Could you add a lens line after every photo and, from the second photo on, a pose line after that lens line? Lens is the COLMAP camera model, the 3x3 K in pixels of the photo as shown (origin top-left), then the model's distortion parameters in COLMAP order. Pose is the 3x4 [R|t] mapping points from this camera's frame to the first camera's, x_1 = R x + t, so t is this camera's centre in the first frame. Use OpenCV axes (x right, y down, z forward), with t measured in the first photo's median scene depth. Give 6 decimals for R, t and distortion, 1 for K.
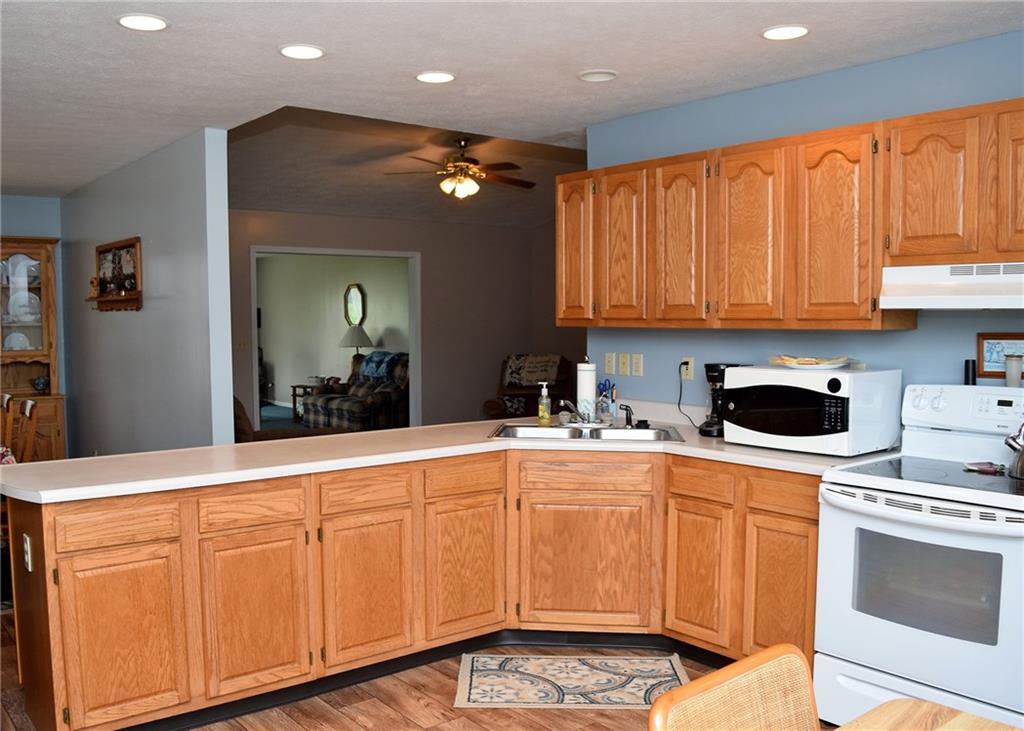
lens RADIAL K [[893.1, 0, 507.6], [0, 893.1, 380.6], [0, 0, 1]] dist [-0.090029, -0.011614]
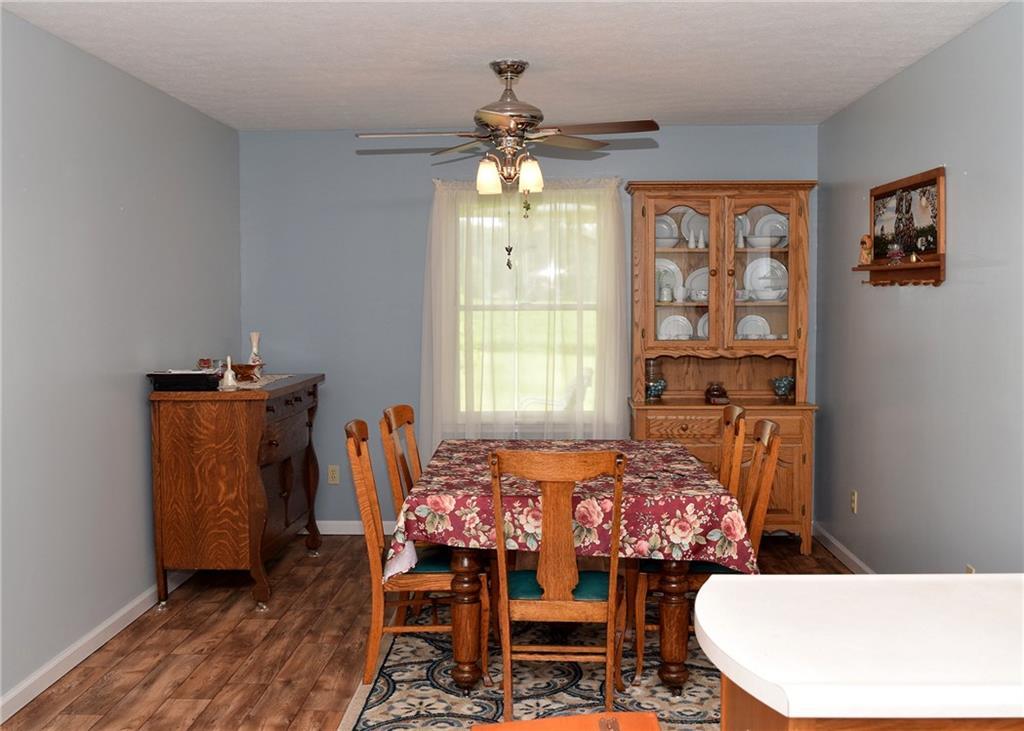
lens RADIAL K [[1136.7, 0, 512.0], [0, 1136.7, 365.5], [0, 0, 1]] dist [-0.018457, -0.012673]
pose [[0.749514, 0.041128, -0.660710, -0.091834], [-0.044780, 0.998932, 0.011384, -0.015062], [0.660472, 0.021054, 0.750555, 0.158812]]
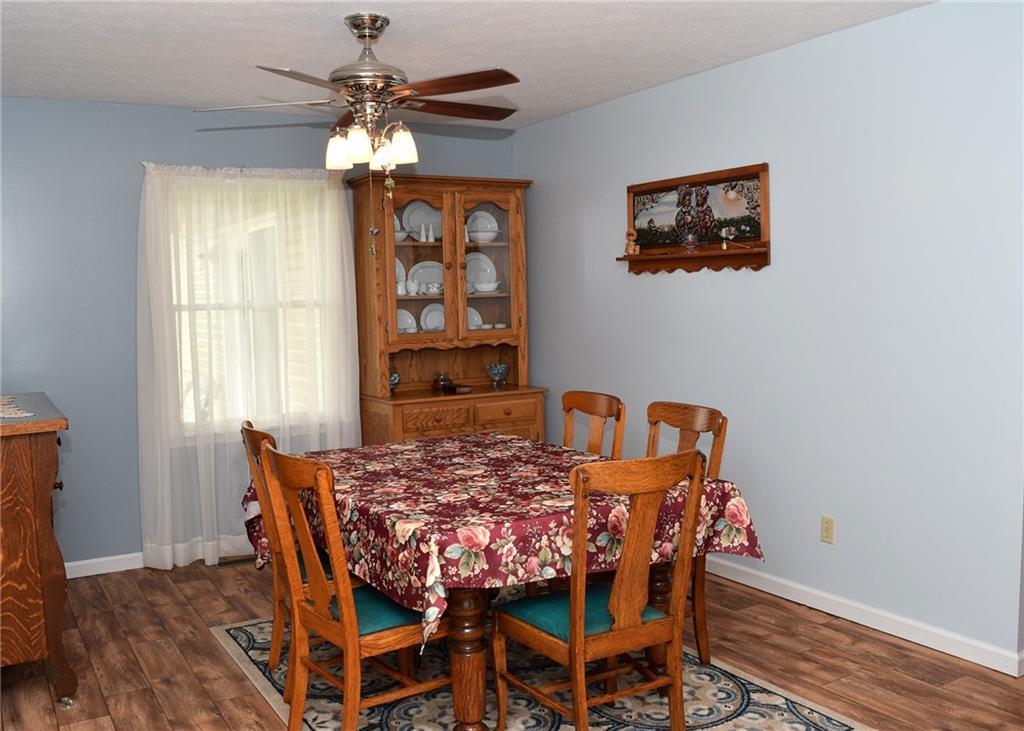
lens RADIAL K [[928.8, 0, 512.0], [0, 928.8, 365.5], [0, 0, 1]] dist [-0.066923, 0.005606]
pose [[0.989461, -0.010899, -0.144388, -0.423193], [0.012184, 0.999894, 0.008020, -0.009691], [0.144285, -0.009695, 0.989489, 0.200458]]
